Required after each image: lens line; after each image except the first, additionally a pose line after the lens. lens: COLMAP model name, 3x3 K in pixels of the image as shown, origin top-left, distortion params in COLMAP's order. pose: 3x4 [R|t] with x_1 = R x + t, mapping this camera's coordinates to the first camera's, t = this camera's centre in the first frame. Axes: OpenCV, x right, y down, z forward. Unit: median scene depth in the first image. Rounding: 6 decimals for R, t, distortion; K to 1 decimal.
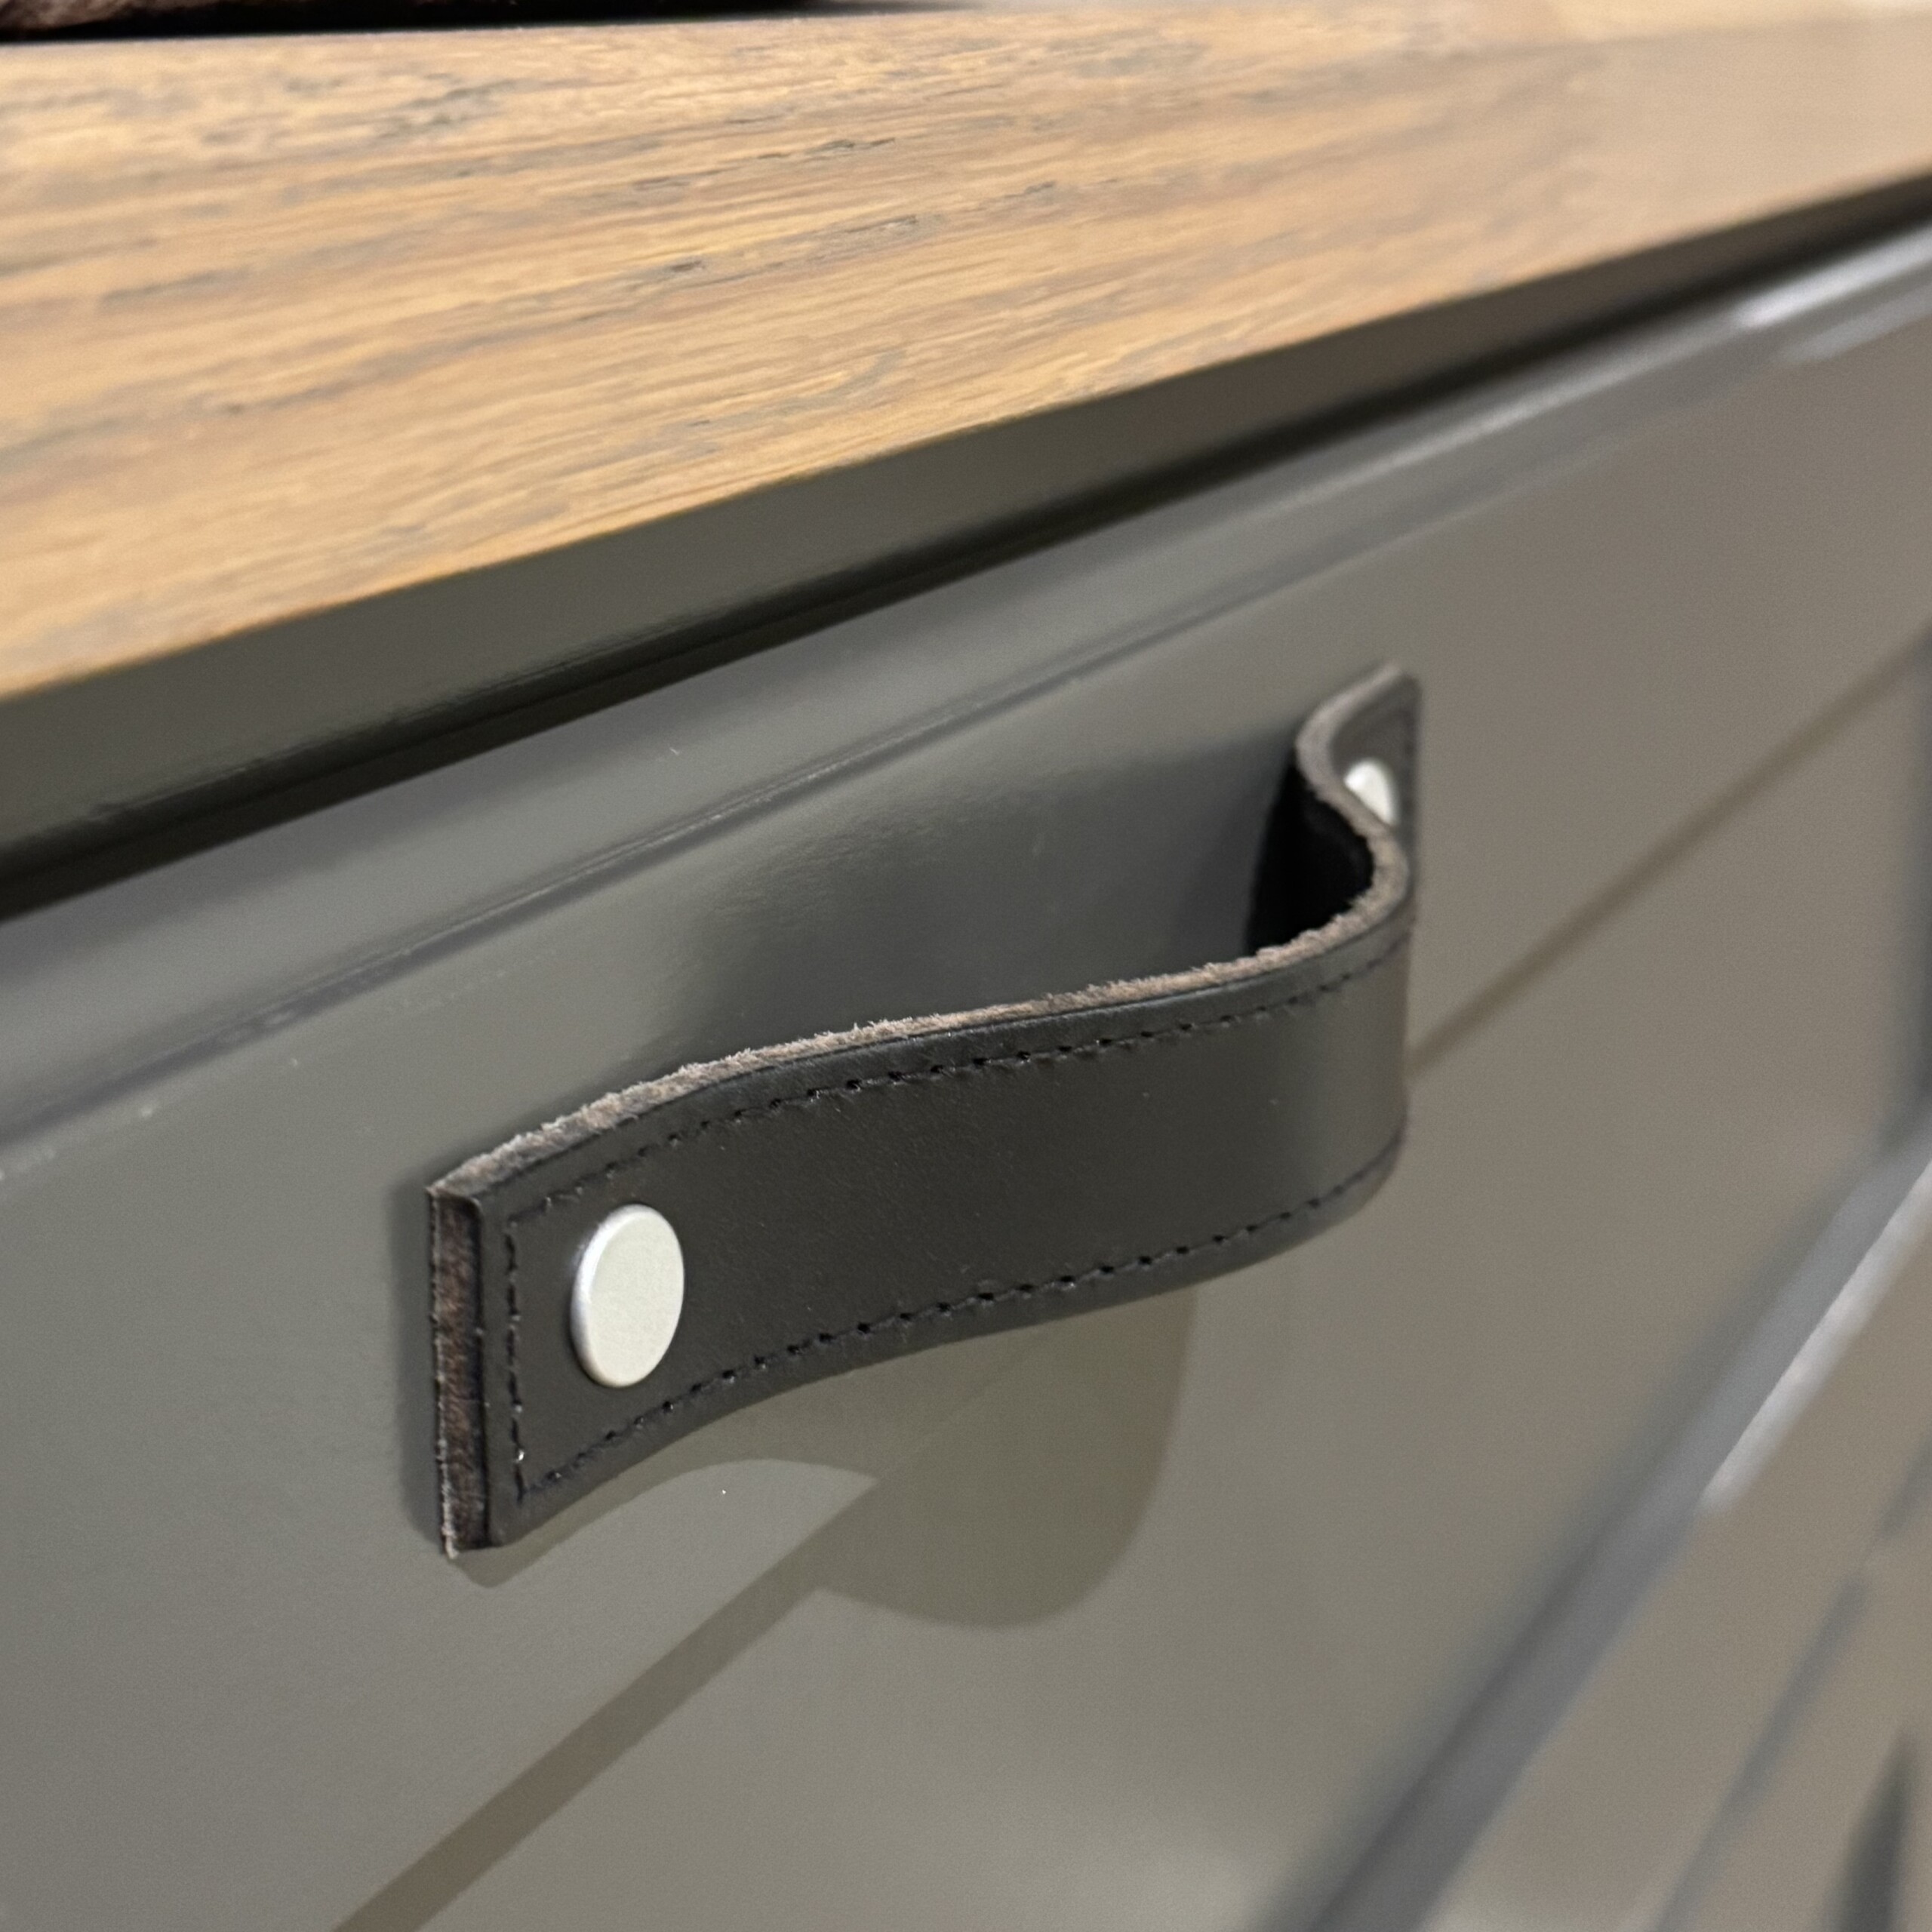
lens RADIAL K [[3021.8, 0, 966.0], [0, 3021.8, 966.0], [0, 0, 1]] dist [0.209634, -0.028683]
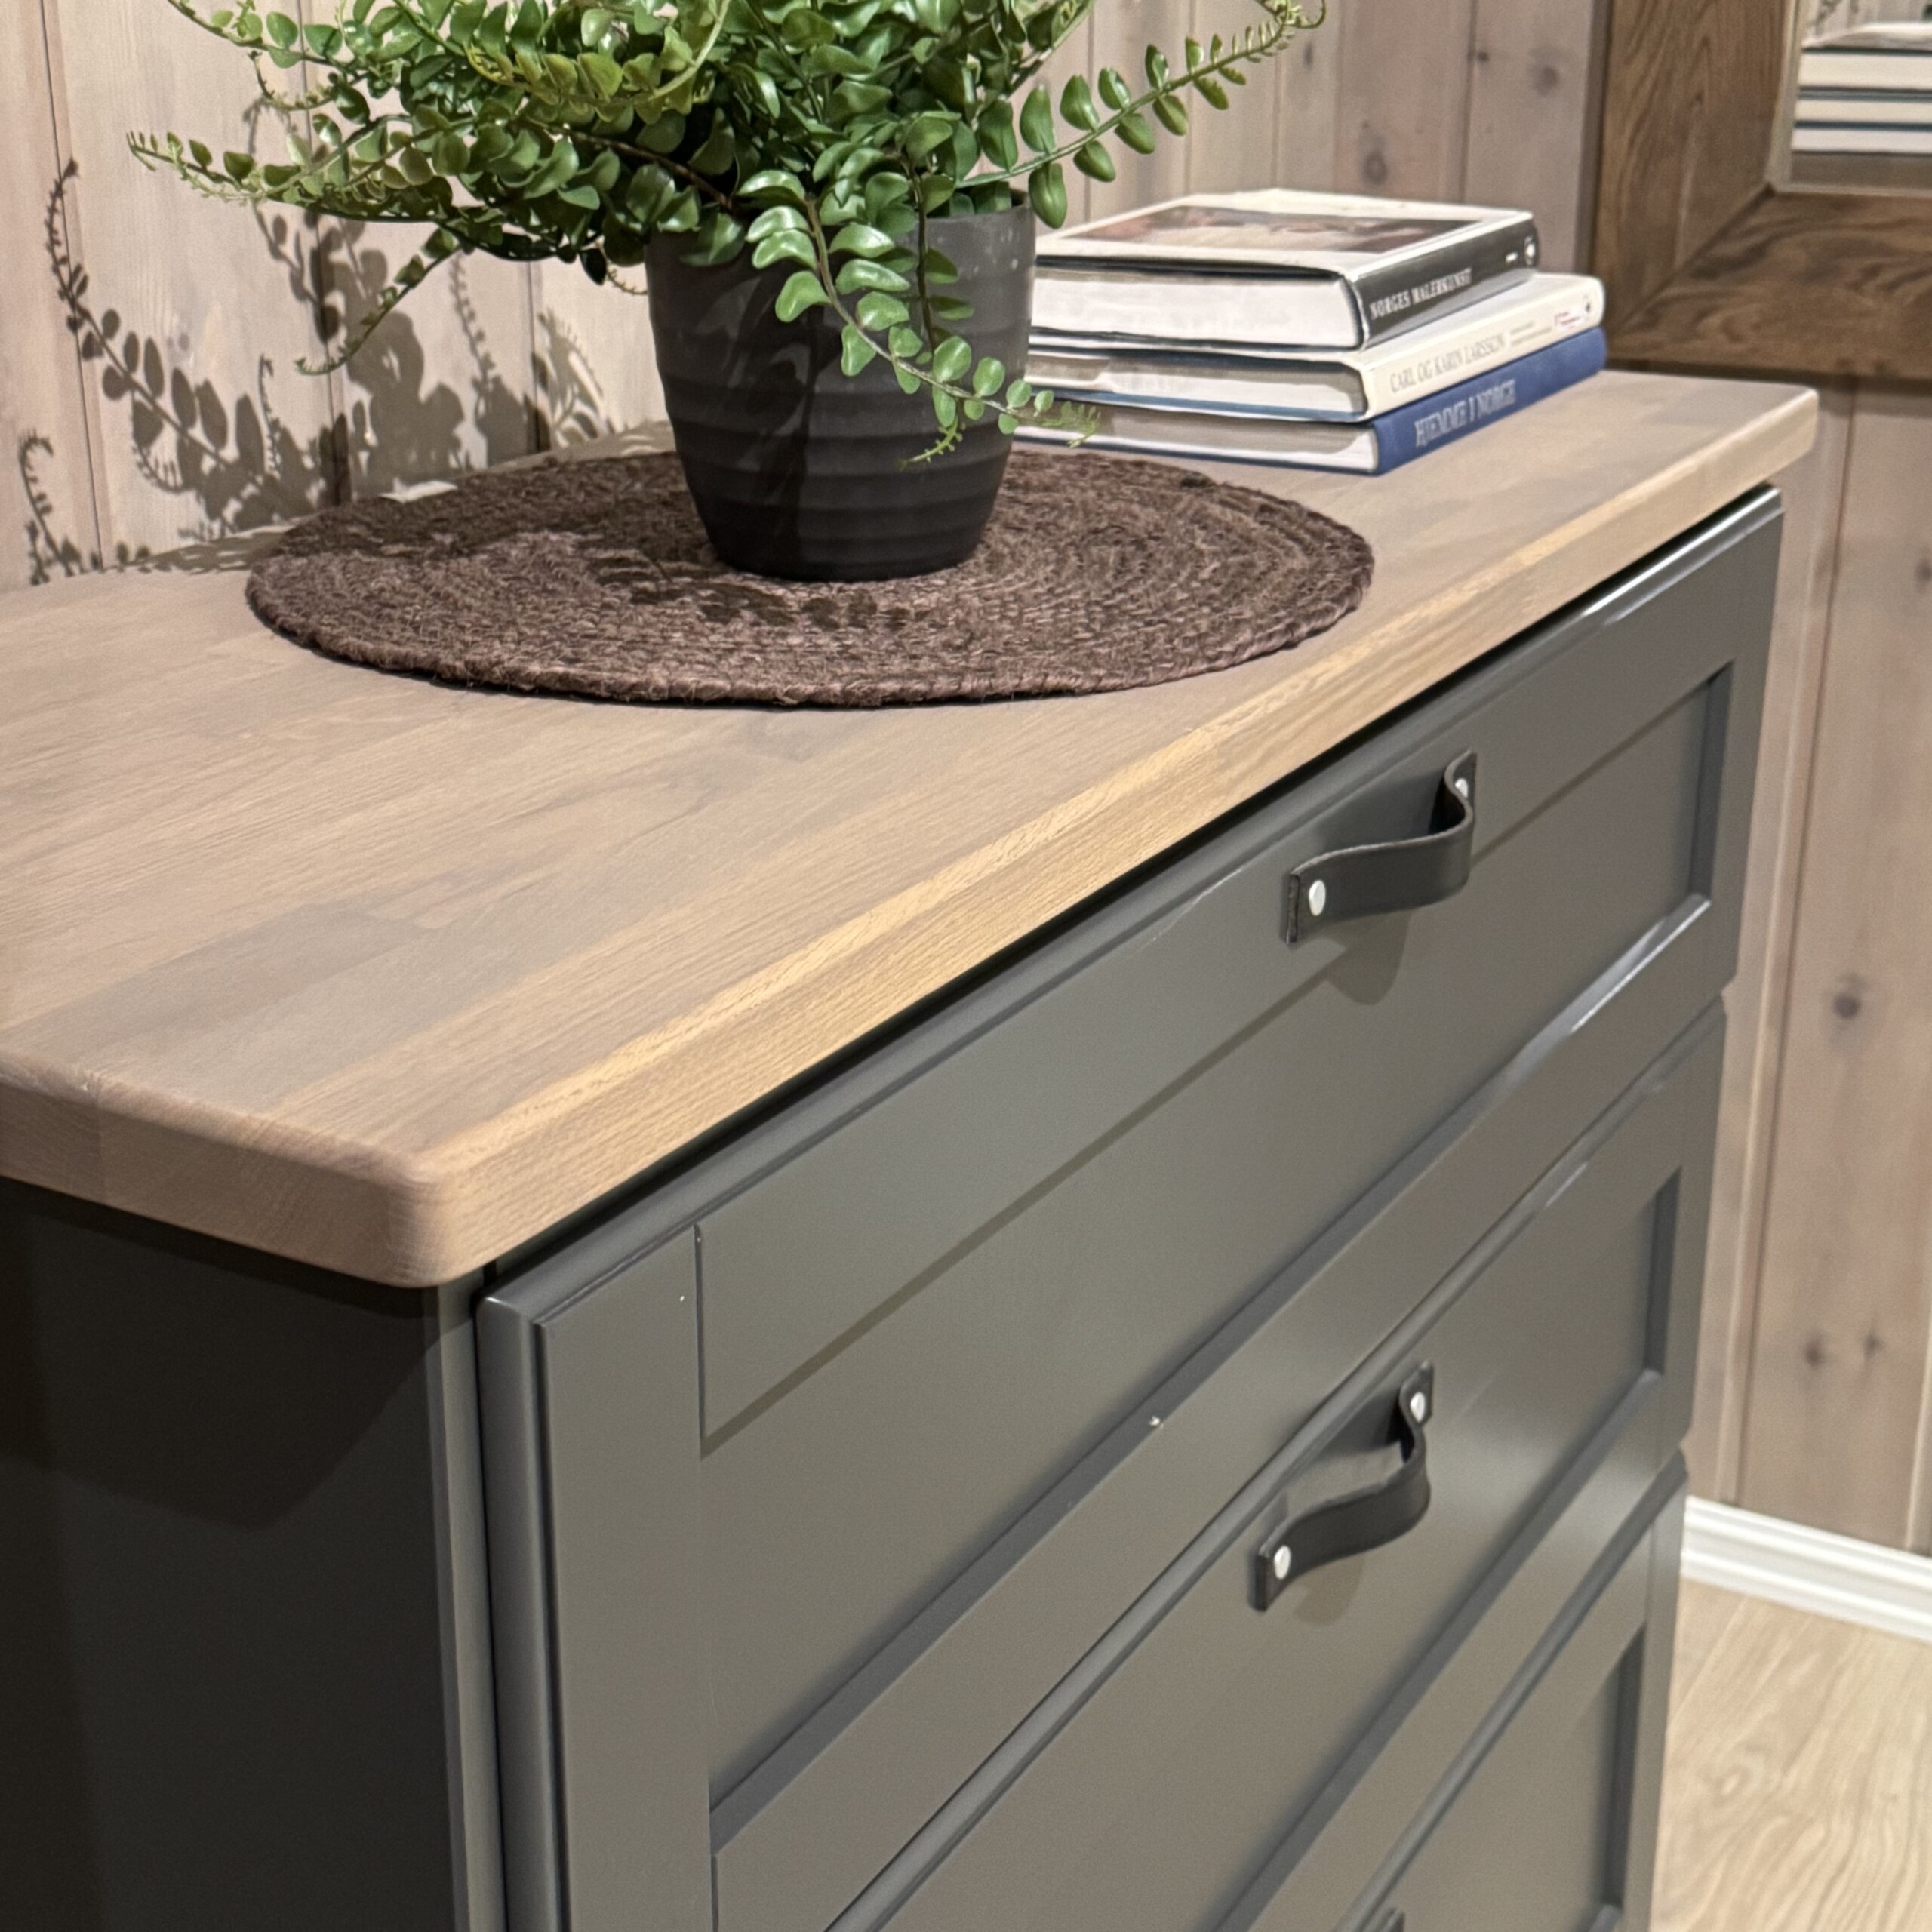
lens RADIAL K [[3021.8, 0, 966.0], [0, 3021.8, 966.0], [0, 0, 1]] dist [0.209634, -0.028683]
pose [[0.999472, 0.030466, -0.011336, -0.559928], [-0.029856, 0.998276, 0.050526, -0.014612], [0.012856, -0.050161, 0.998658, -3.601603]]
